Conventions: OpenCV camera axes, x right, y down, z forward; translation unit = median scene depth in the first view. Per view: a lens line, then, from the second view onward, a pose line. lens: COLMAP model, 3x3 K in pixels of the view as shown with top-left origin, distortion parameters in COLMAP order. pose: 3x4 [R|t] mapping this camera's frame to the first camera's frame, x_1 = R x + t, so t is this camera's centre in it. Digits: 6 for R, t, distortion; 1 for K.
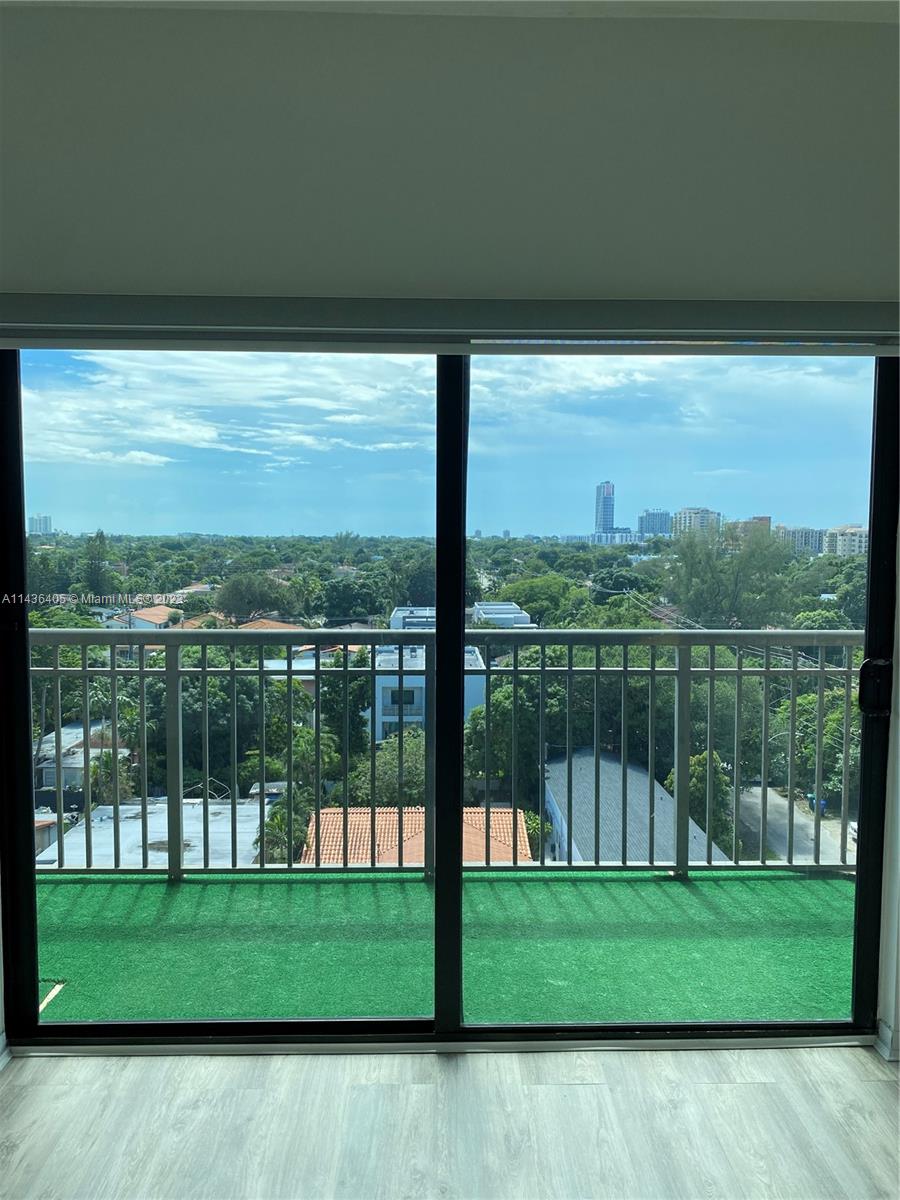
lens RADIAL K [[908.9, 0, 450.0], [0, 908.9, 600.0], [0, 0, 1]] dist [0.051844, -0.067711]
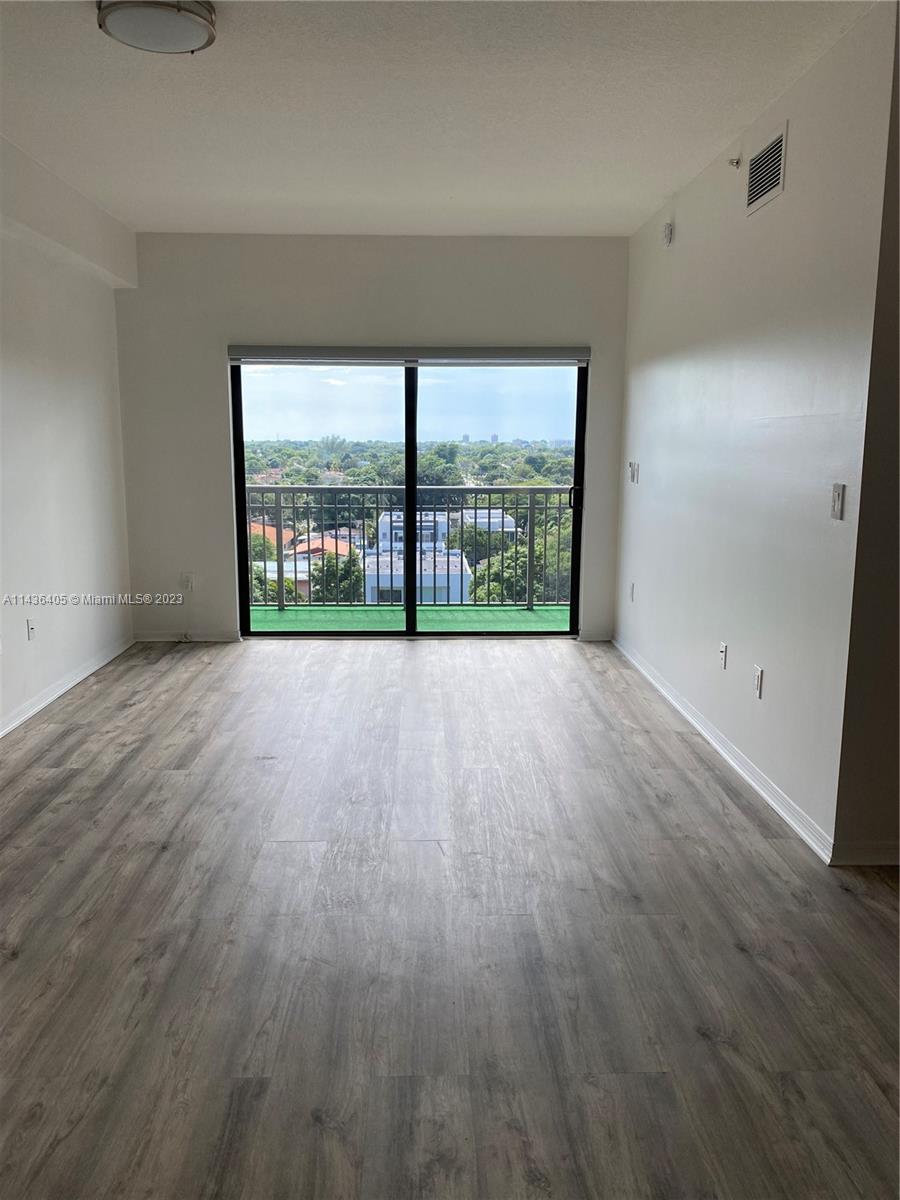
lens RADIAL K [[908.9, 0, 450.0], [0, 908.9, 600.0], [0, 0, 1]] dist [0.051844, -0.067711]
pose [[0.999907, -0.002646, 0.013362, 0.048013], [0.001260, 0.994716, 0.102659, 0.075615], [-0.013563, -0.102633, 0.994627, -1.011122]]
